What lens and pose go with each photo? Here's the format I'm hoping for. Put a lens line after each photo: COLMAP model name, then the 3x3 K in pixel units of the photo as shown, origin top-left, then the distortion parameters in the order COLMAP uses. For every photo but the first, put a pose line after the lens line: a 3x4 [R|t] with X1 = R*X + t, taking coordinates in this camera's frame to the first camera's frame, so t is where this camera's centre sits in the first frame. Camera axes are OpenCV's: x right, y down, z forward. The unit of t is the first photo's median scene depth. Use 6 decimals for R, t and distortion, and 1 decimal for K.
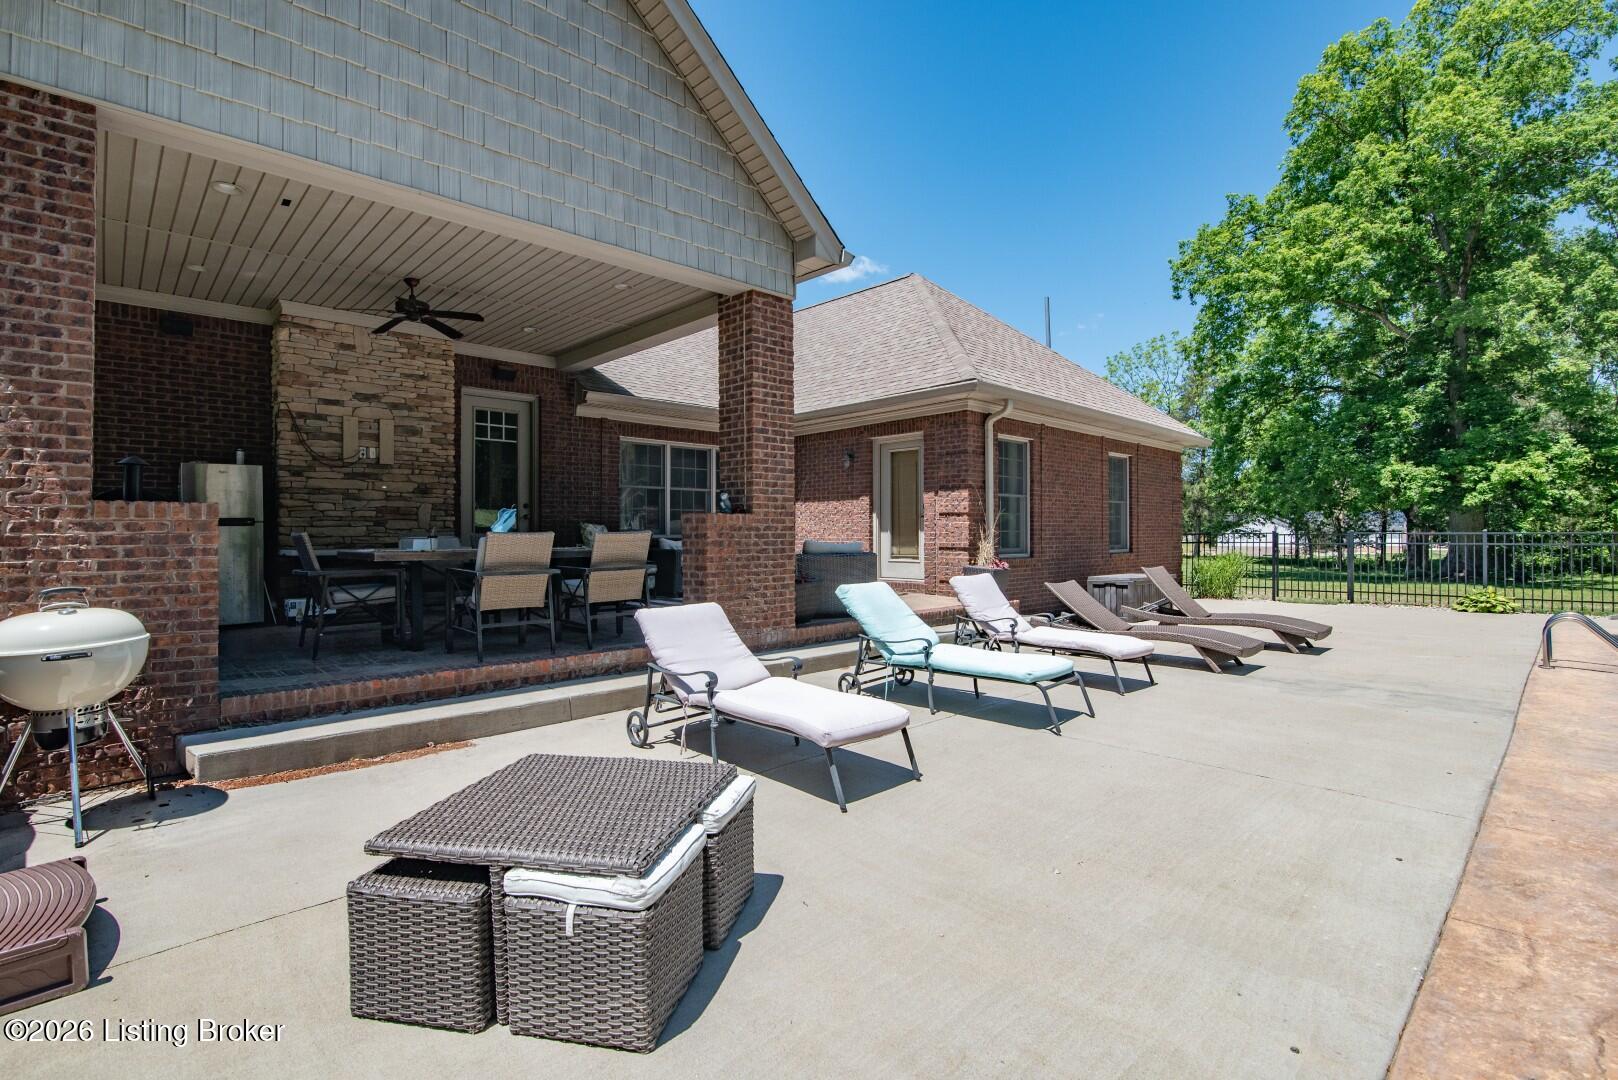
lens RADIAL K [[777.5, 0, 809.0], [0, 777.5, 540.0], [0, 0, 1]] dist [-0.000102, -0.000036]
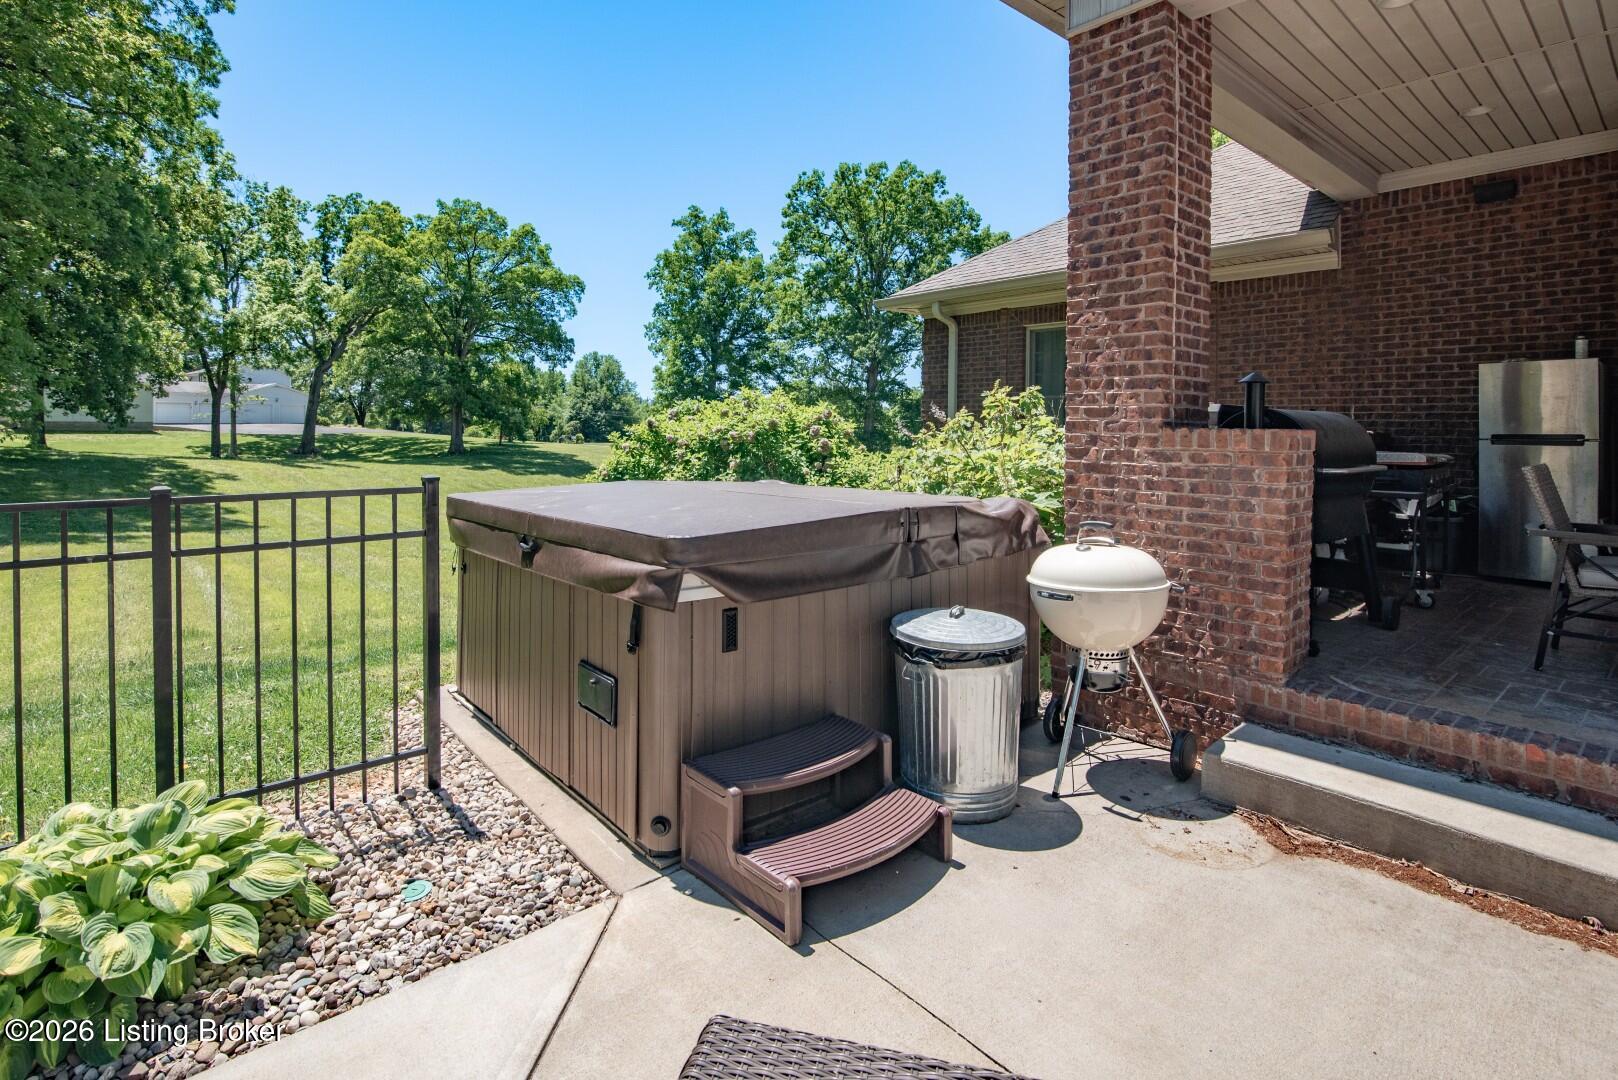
lens RADIAL K [[783.0, 0, 810.9], [0, 783.0, 424.9], [0, 0, 1]] dist [-0.019452, -0.000122]
pose [[-0.066078, 0.005562, -0.997799, 0.026705], [-0.016863, 0.999835, 0.006690, -0.052213], [0.997672, 0.017268, -0.065974, 0.624161]]
